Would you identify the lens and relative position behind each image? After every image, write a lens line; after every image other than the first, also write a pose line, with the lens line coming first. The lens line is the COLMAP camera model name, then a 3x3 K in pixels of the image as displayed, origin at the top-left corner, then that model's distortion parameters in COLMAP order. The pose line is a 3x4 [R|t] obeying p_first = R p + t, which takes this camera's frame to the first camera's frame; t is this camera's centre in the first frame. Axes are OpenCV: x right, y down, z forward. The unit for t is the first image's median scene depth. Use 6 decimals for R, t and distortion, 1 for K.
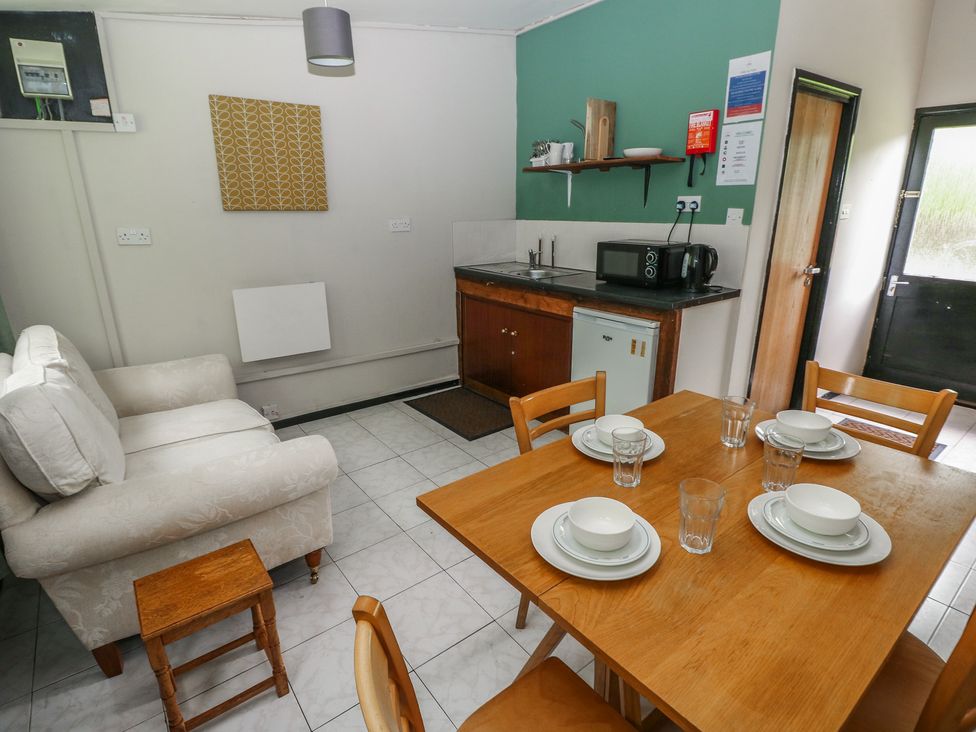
lens RADIAL K [[514.5, 0, 485.8], [0, 514.5, 360.2], [0, 0, 1]] dist [-0.001484, -0.012108]
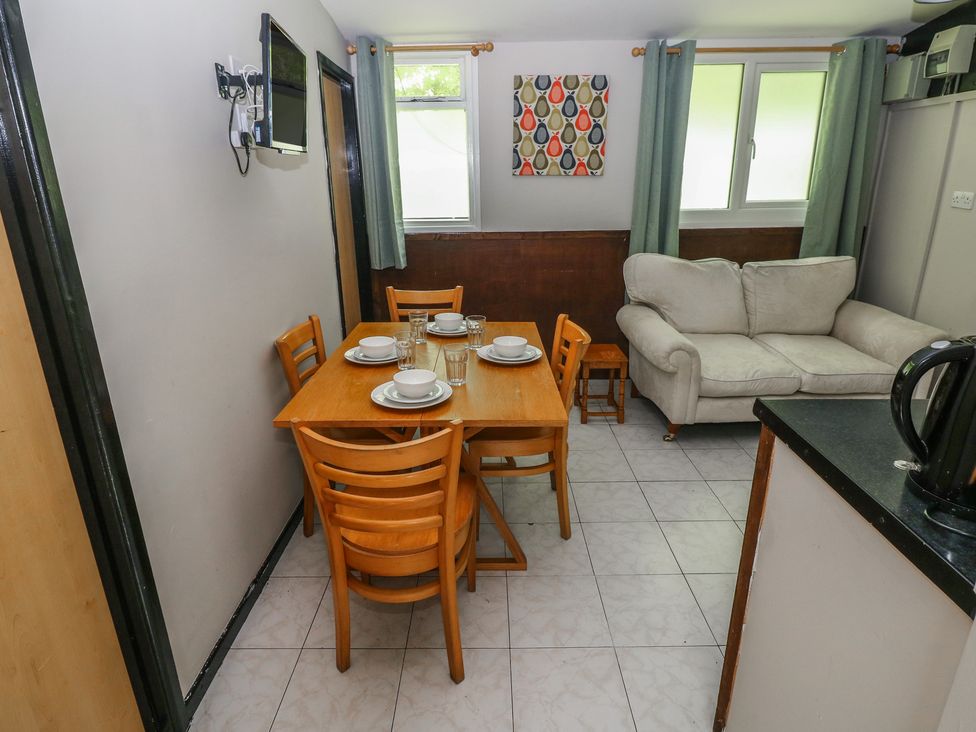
lens RADIAL K [[560.0, 0, 480.3], [0, 560.0, 362.1], [0, 0, 1]] dist [0.006995, -0.016198]
pose [[-0.627800, 0.268640, -0.730547, 0.752423], [-0.198647, 0.852180, 0.484076, -0.288123], [0.752599, 0.449024, -0.481634, 0.883732]]
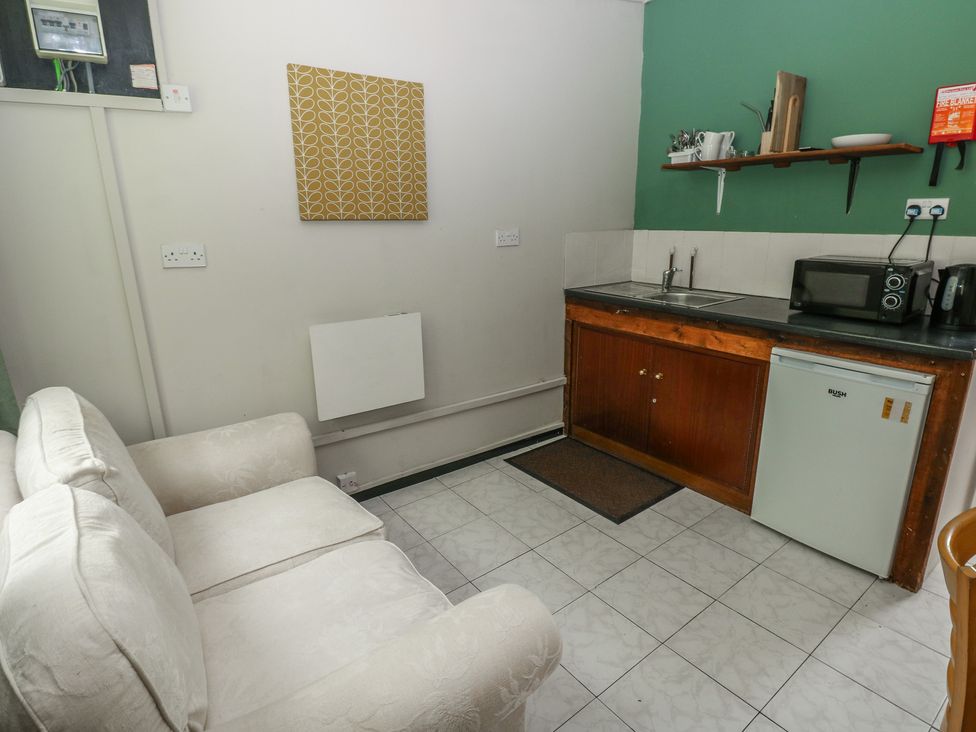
lens RADIAL K [[527.5, 0, 486.6], [0, 527.5, 356.3], [0, 0, 1]] dist [0.001493, -0.013766]
pose [[0.999967, -0.003970, -0.007134, -0.234374], [0.003751, 0.999527, -0.030527, -0.069823], [0.007251, 0.030499, 0.999508, 0.242674]]
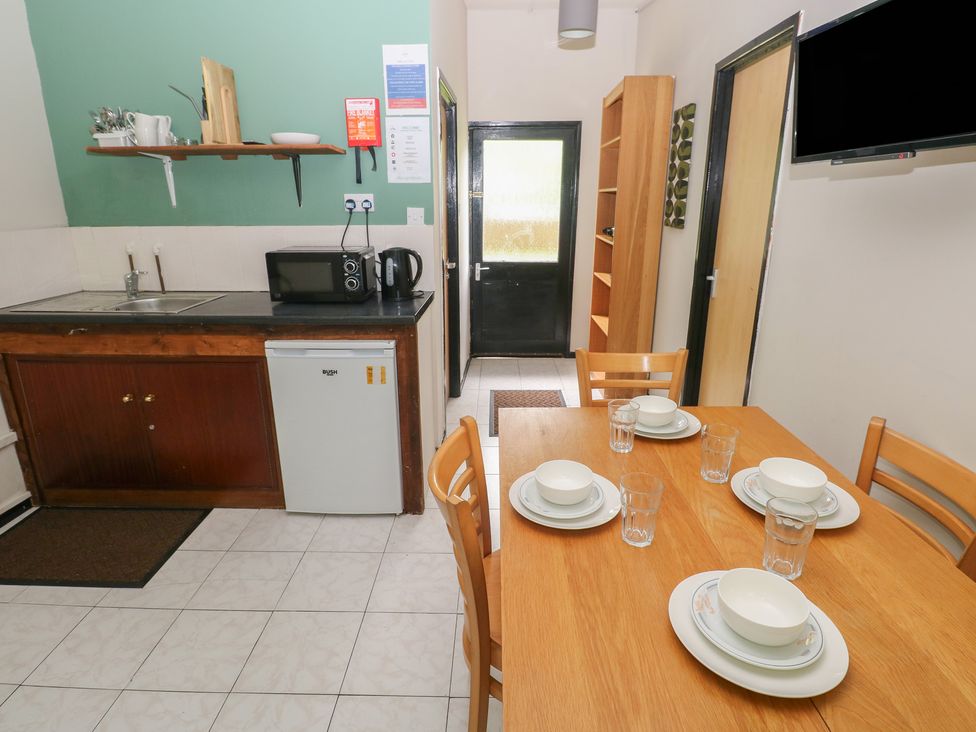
lens RADIAL K [[527.5, 0, 486.7], [0, 527.5, 356.9], [0, 0, 1]] dist [0.001493, -0.013766]
pose [[0.621594, -0.214612, 0.753368, -0.204522], [0.225082, 0.970114, 0.090645, -0.080016], [-0.750306, 0.113225, 0.651322, 0.274947]]
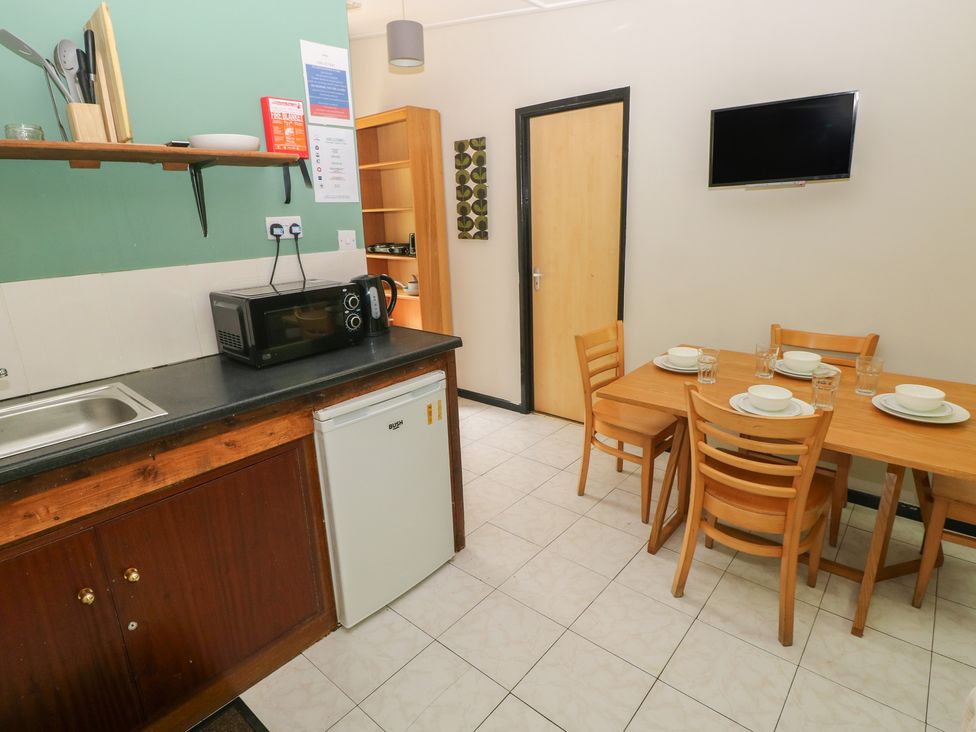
lens RADIAL K [[527.5, 0, 483.5], [0, 527.5, 357.4], [0, 0, 1]] dist [0.001493, -0.013766]
pose [[-0.201050, -0.241163, 0.949431, -0.382387], [0.323011, 0.898692, 0.296676, -0.268165], [-0.924793, 0.366324, -0.102784, 0.879217]]
